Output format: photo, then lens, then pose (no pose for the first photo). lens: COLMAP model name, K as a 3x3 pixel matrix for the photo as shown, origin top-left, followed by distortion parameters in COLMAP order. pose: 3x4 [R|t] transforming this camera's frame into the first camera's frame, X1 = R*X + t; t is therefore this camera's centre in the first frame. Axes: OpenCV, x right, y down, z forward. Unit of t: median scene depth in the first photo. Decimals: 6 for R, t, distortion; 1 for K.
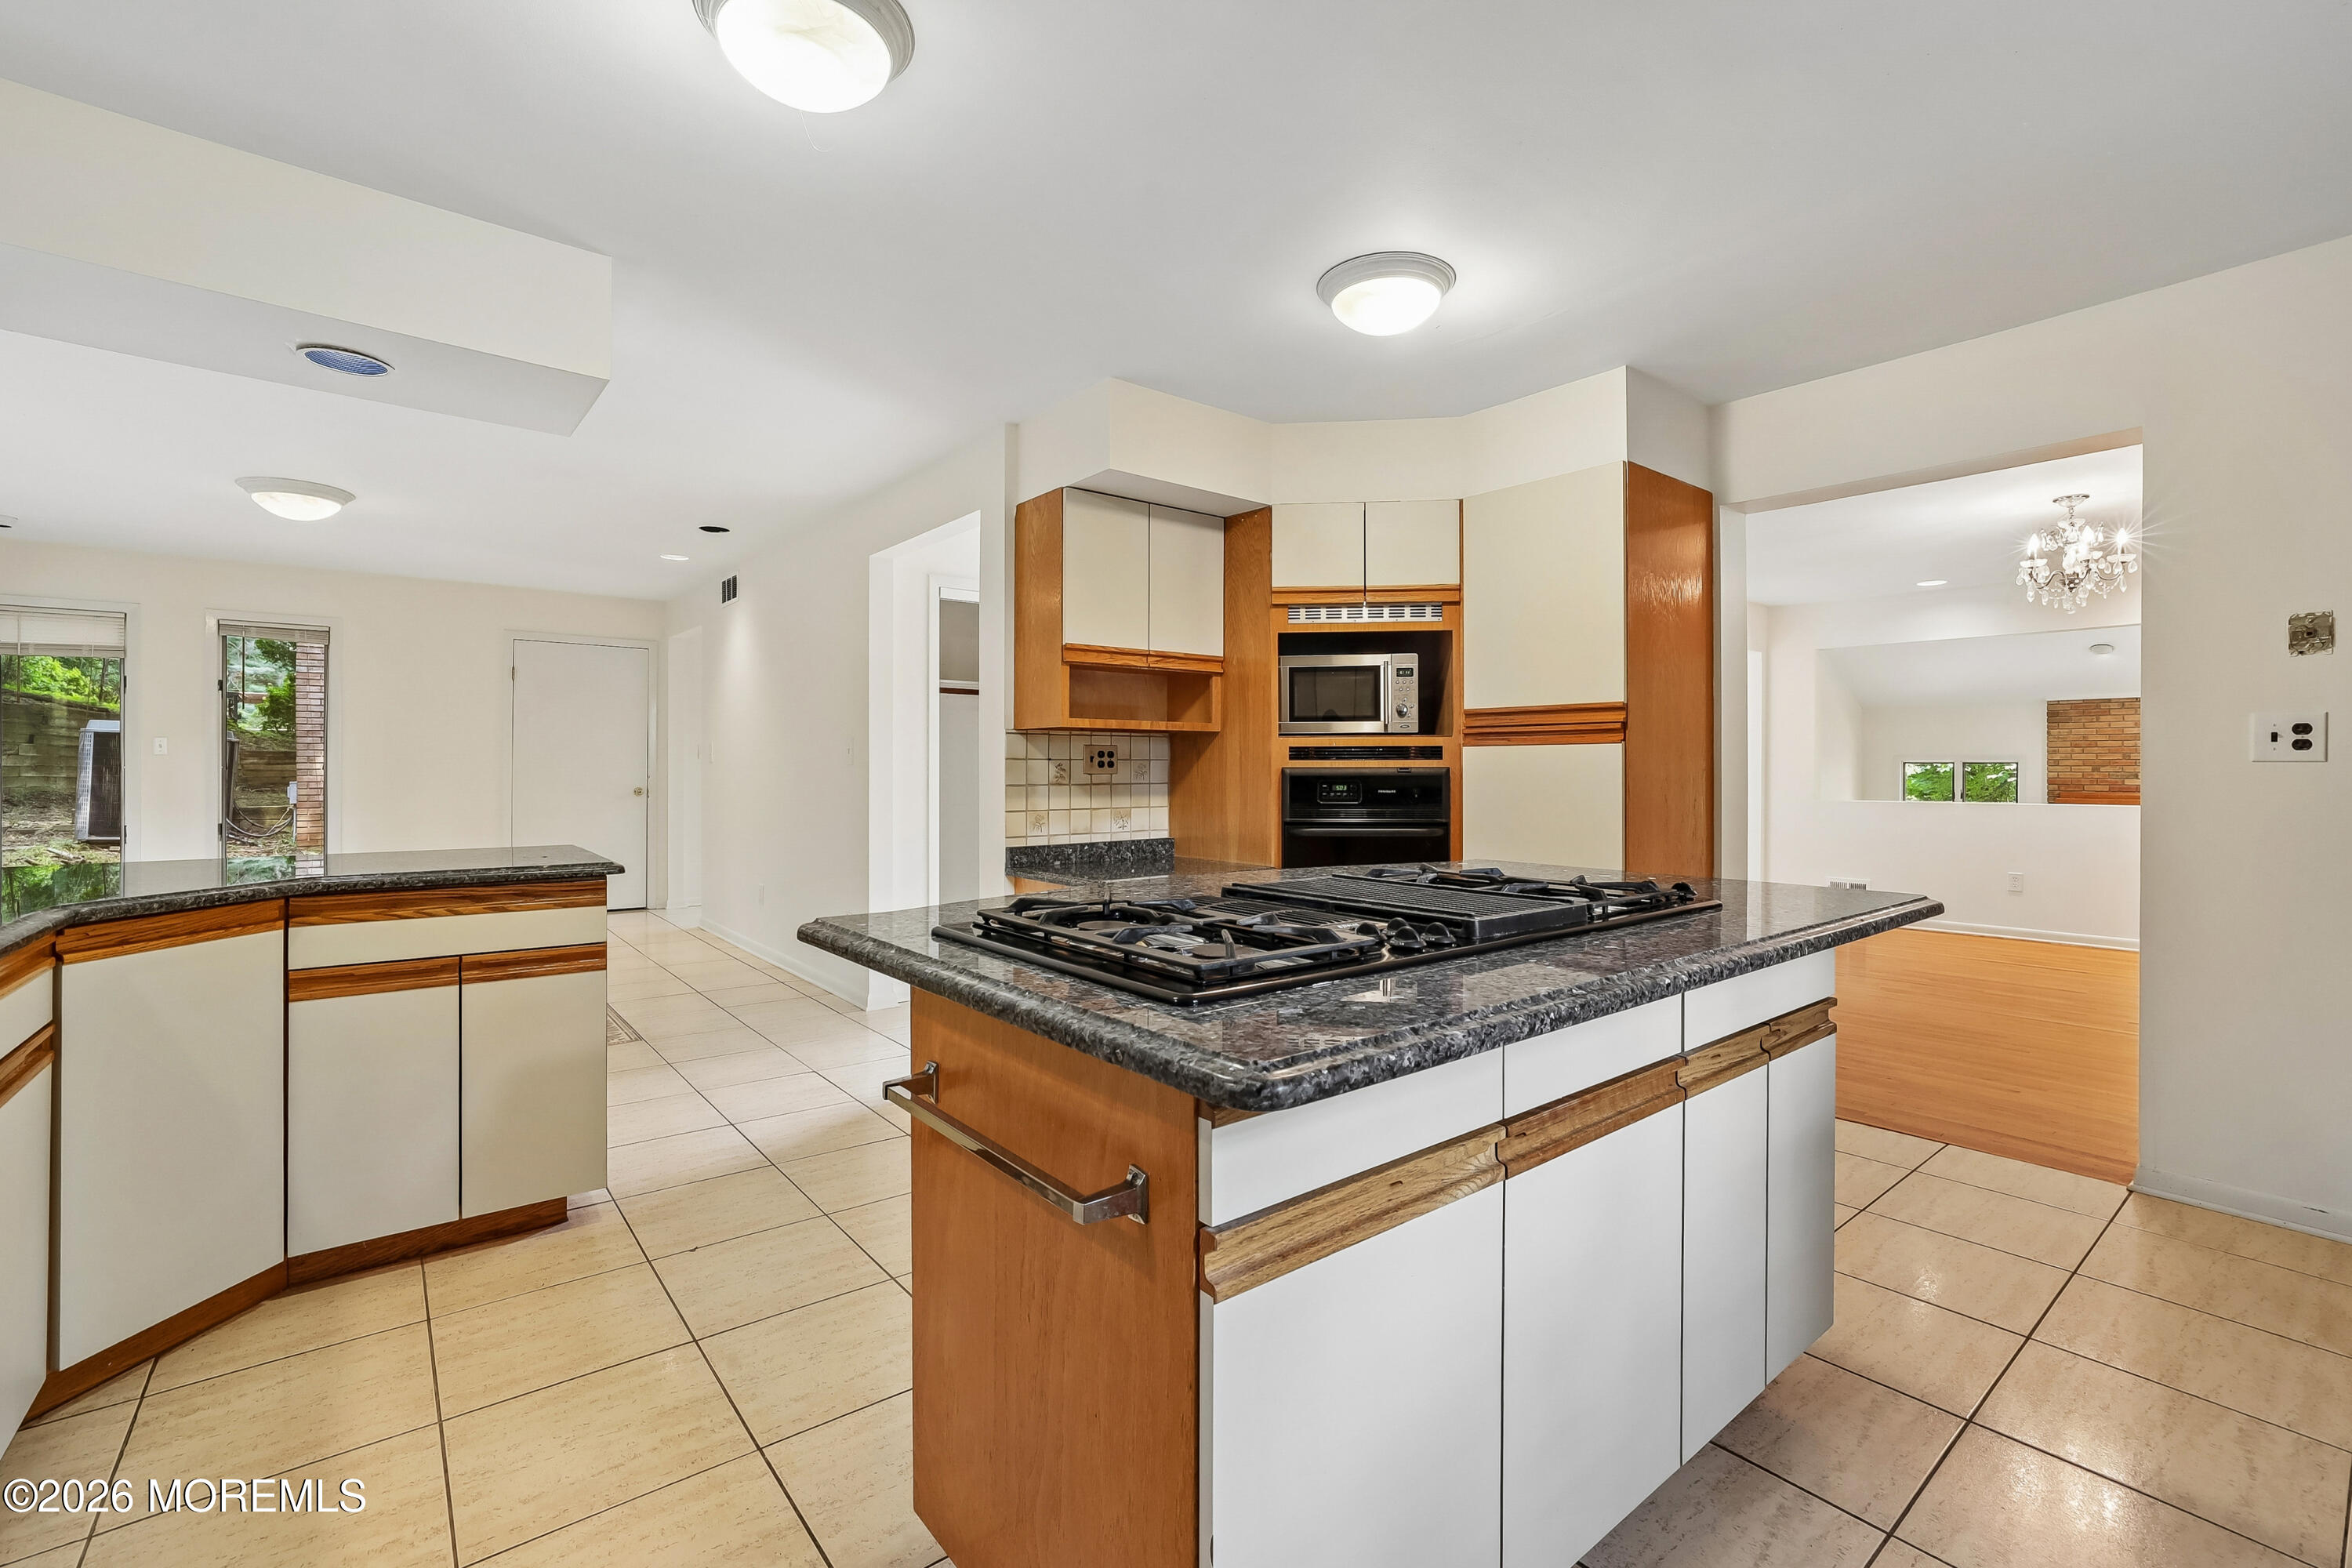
lens RADIAL K [[1011.5, 0, 1171.5], [0, 1011.5, 773.8], [0, 0, 1]] dist [0.003217, 0.000676]
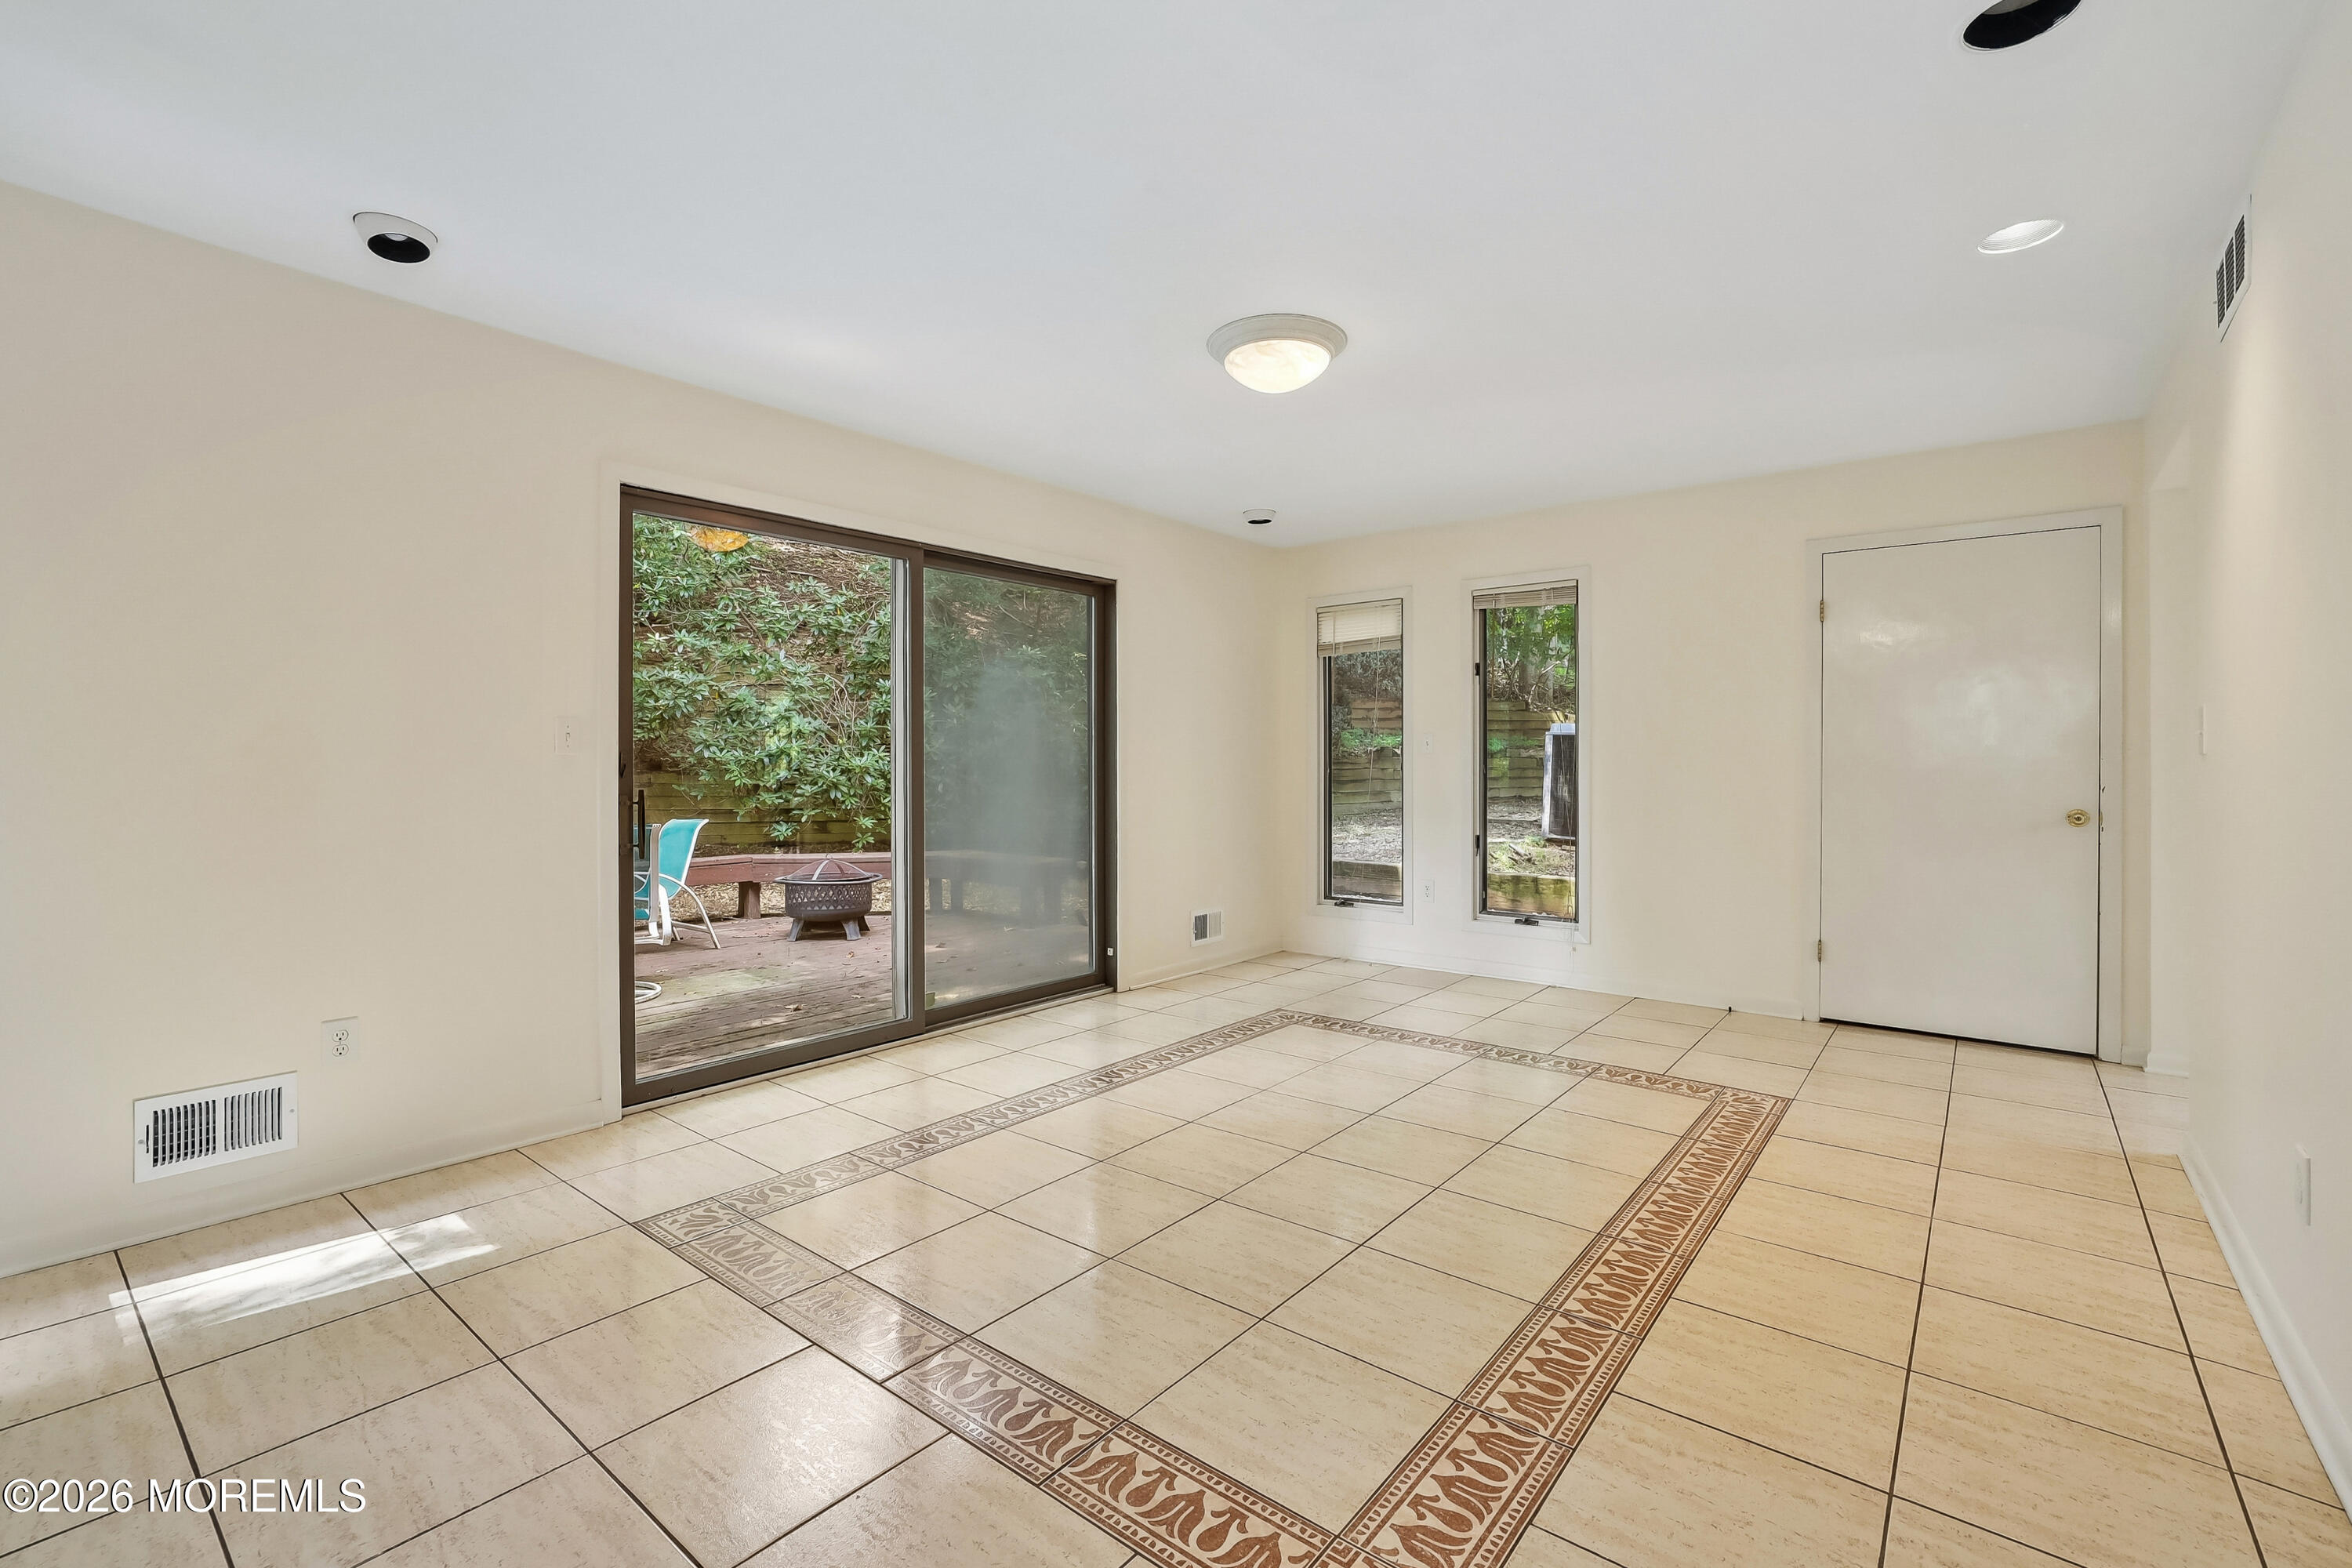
lens RADIAL K [[1011.5, 0, 1176.2], [0, 1011.5, 777.5], [0, 0, 1]] dist [0.003217, 0.000676]
pose [[0.201175, 0.009933, -0.979505, -0.142702], [-0.011563, 0.999903, 0.007765, -0.001412], [0.979487, 0.009764, 0.201270, 0.513484]]
